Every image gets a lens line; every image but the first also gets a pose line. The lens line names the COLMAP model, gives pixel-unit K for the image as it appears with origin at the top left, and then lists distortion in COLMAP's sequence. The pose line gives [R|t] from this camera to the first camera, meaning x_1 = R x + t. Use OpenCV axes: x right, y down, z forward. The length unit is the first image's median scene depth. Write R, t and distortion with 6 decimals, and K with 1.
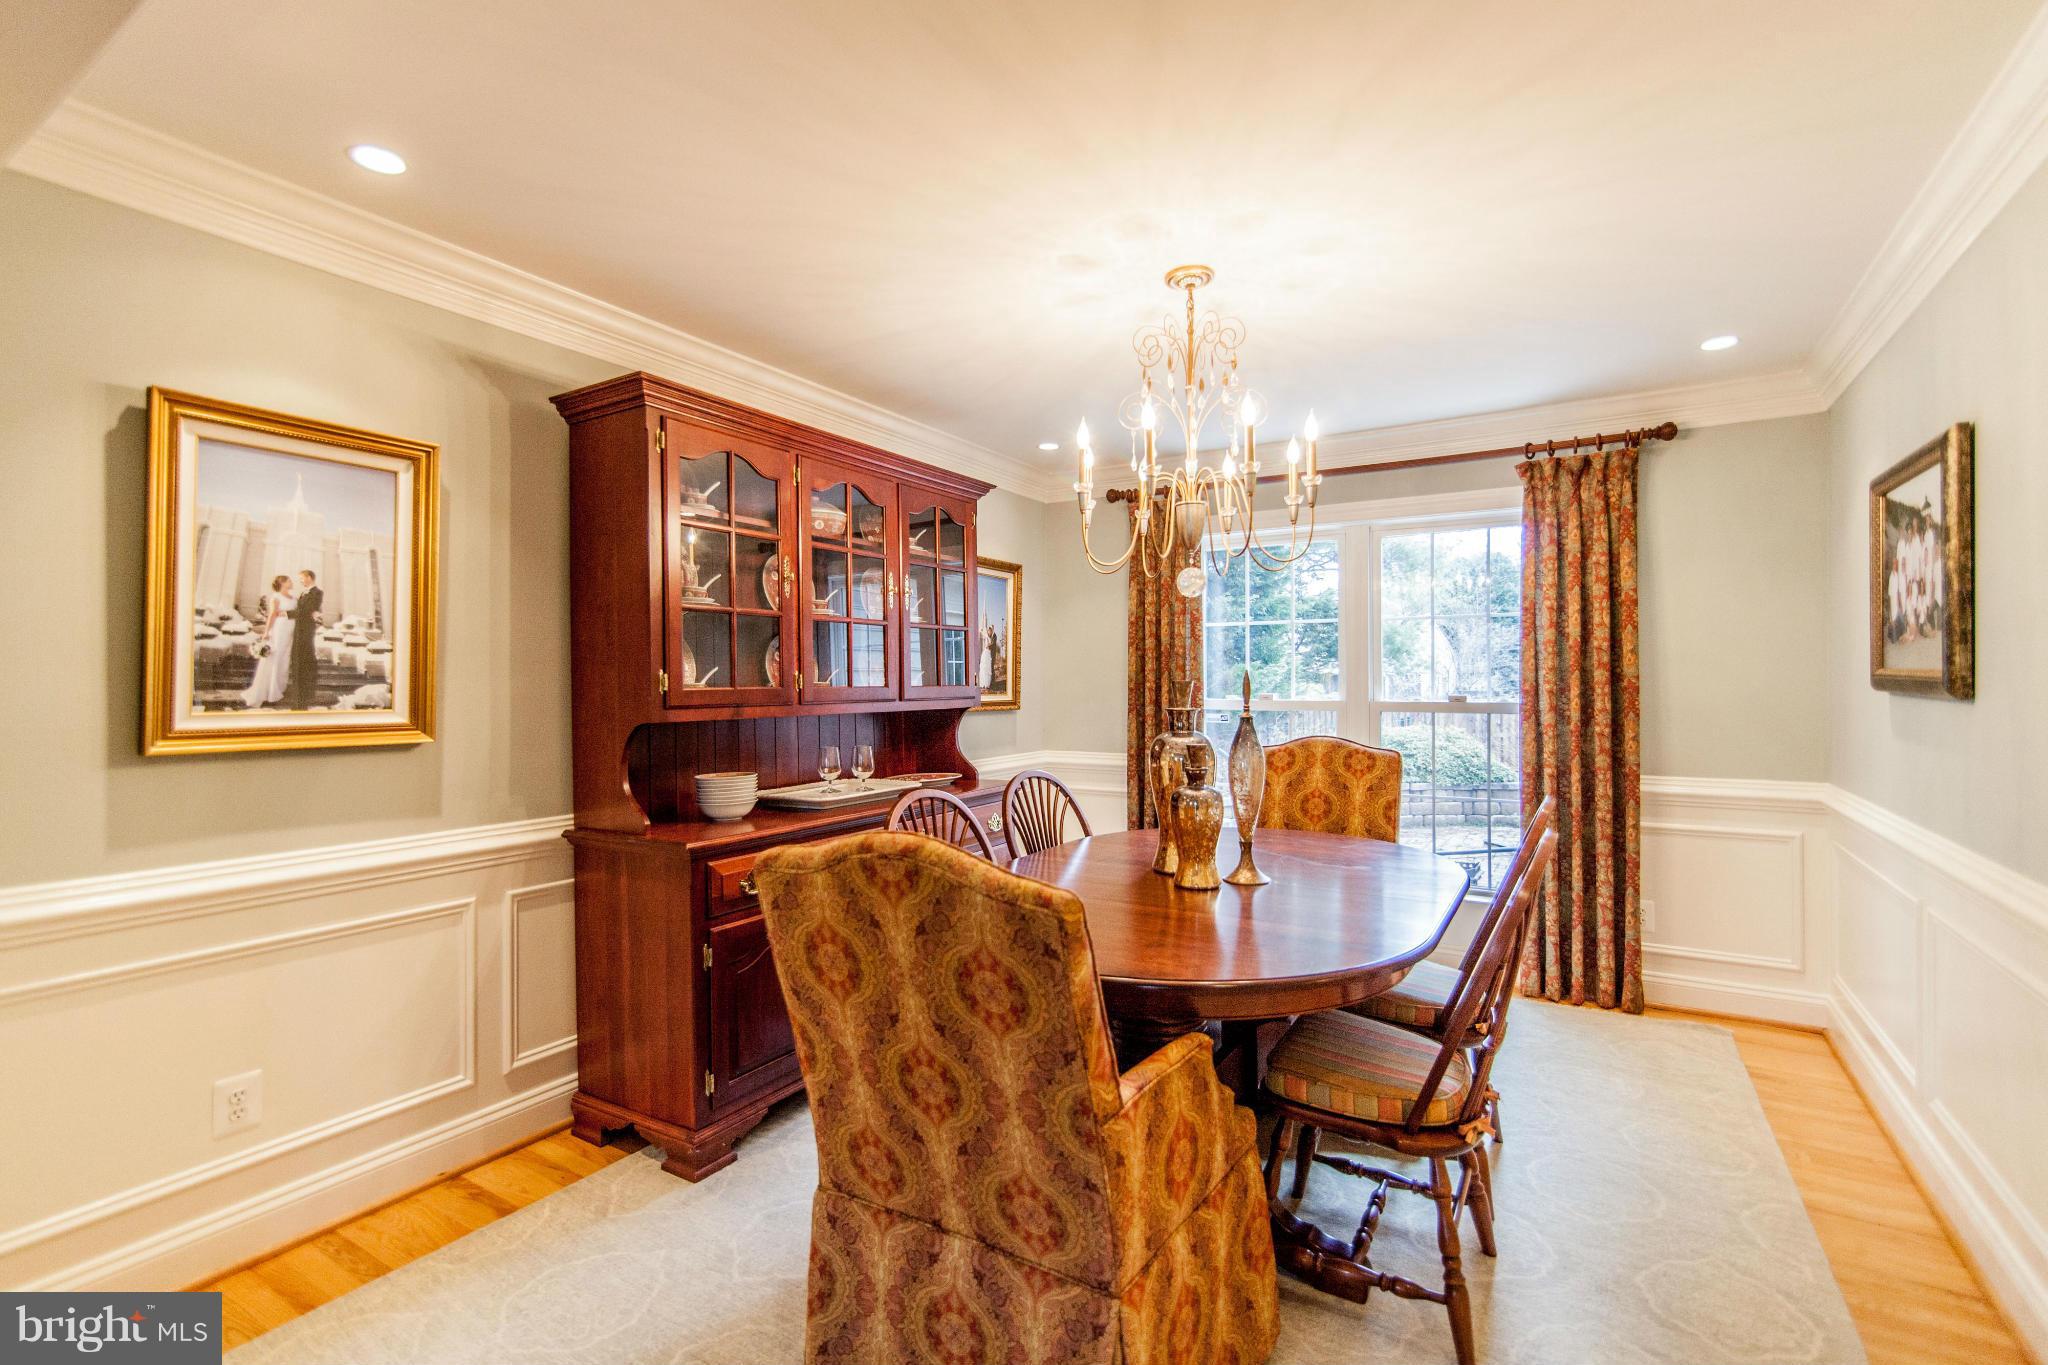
lens RADIAL K [[928.8, 0, 1021.9], [0, 928.8, 681.0], [0, 0, 1]] dist [0.000500, -0.000486]
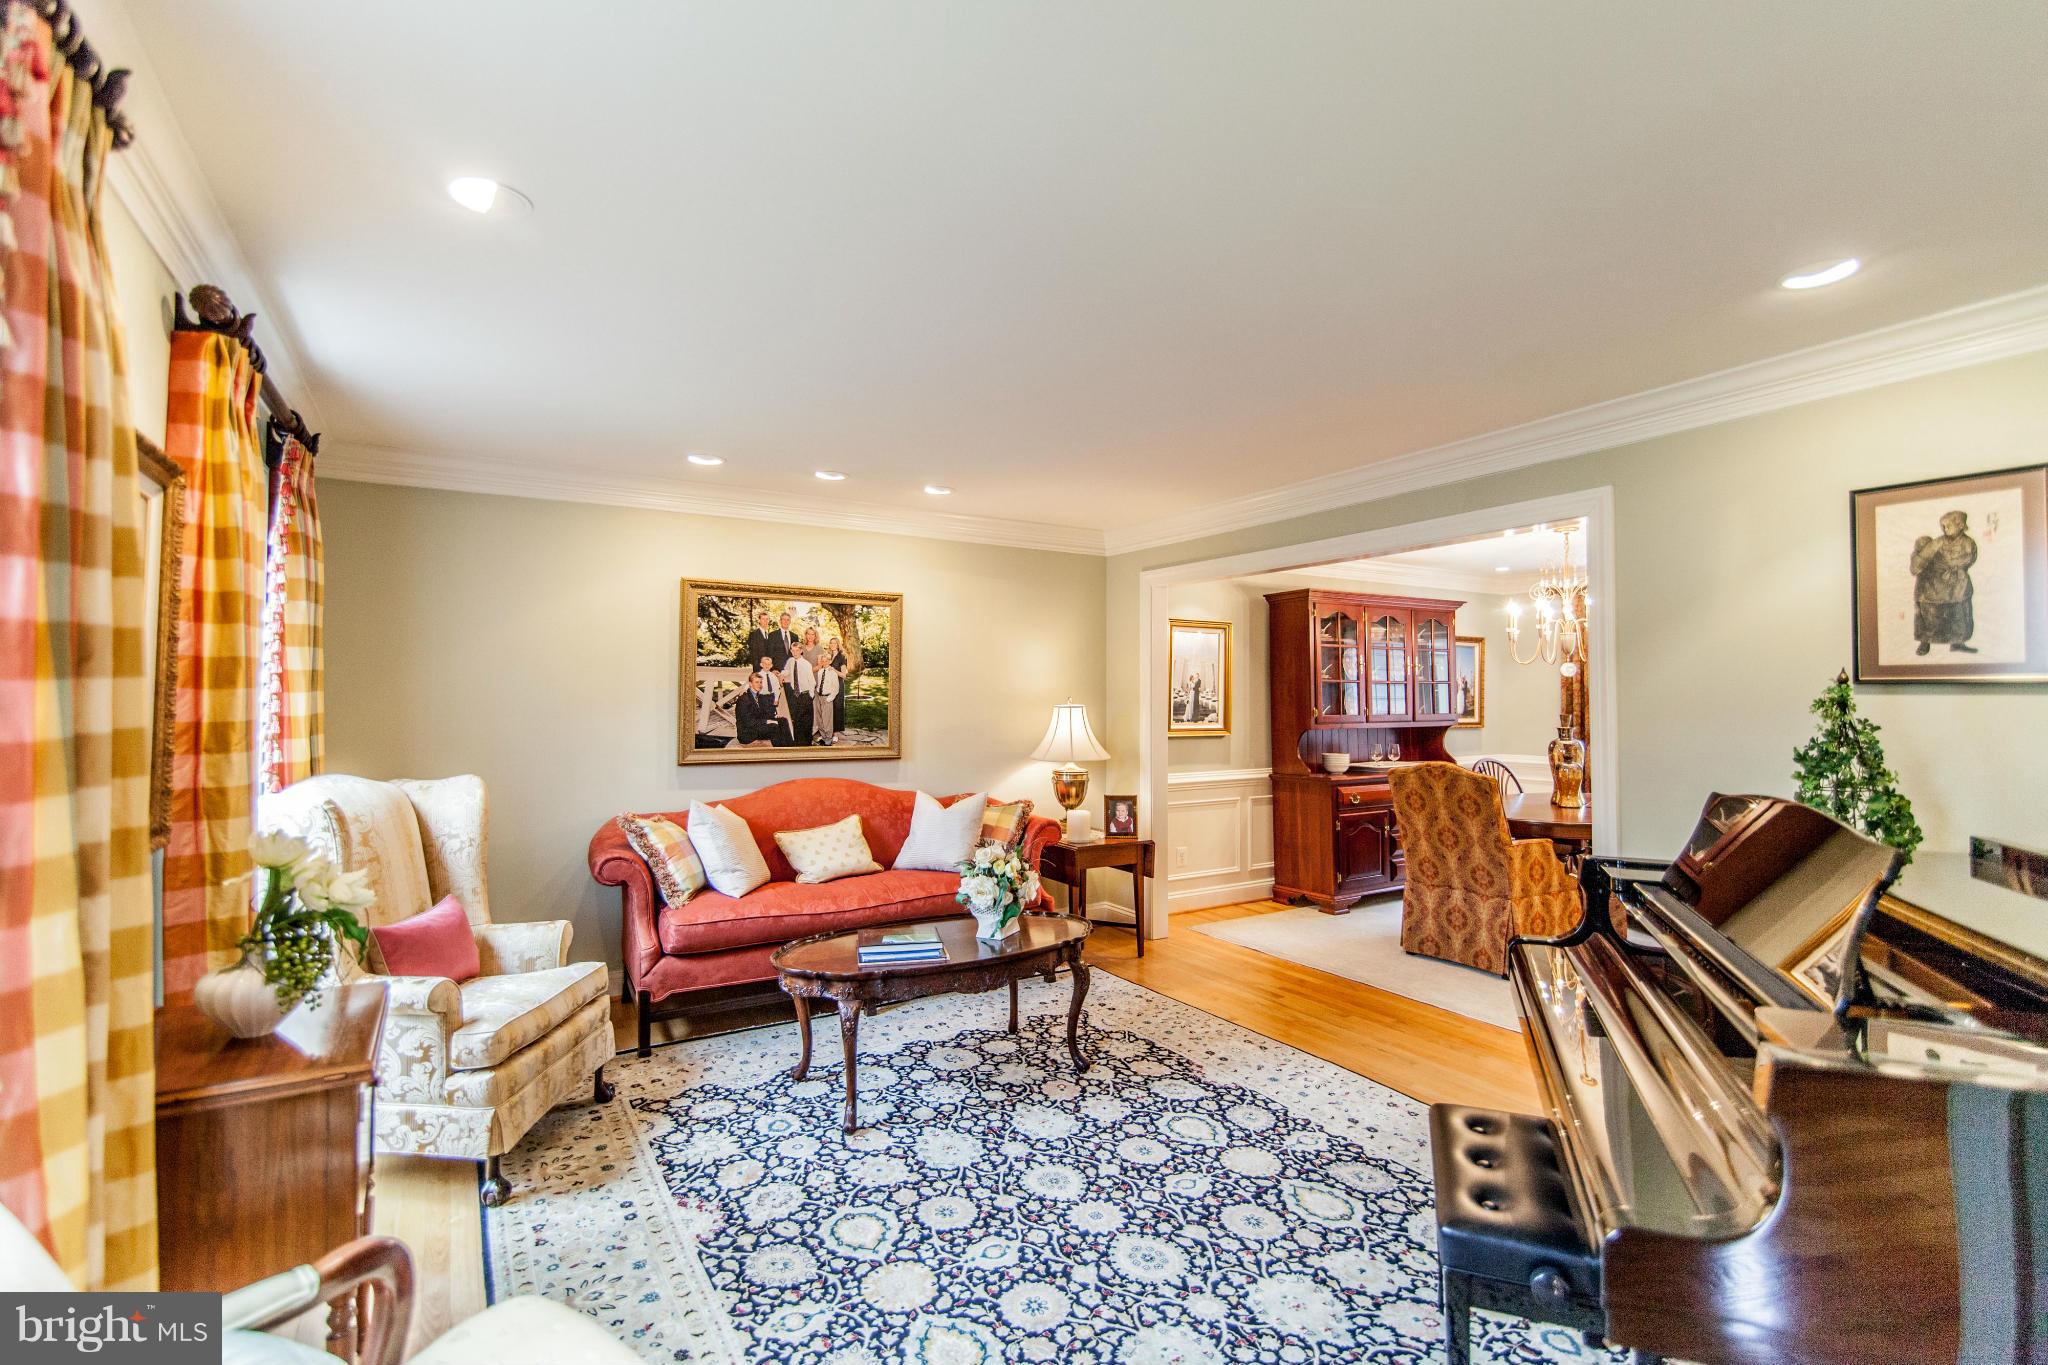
lens RADIAL K [[928.8, 0, 1019.6], [0, 928.8, 684.4], [0, 0, 1]] dist [0.000500, -0.000486]
pose [[0.889856, -0.004891, -0.456216, 0.031196], [-0.001228, 0.999913, -0.013115, -0.040763], [0.456241, 0.012230, 0.889772, -1.515932]]
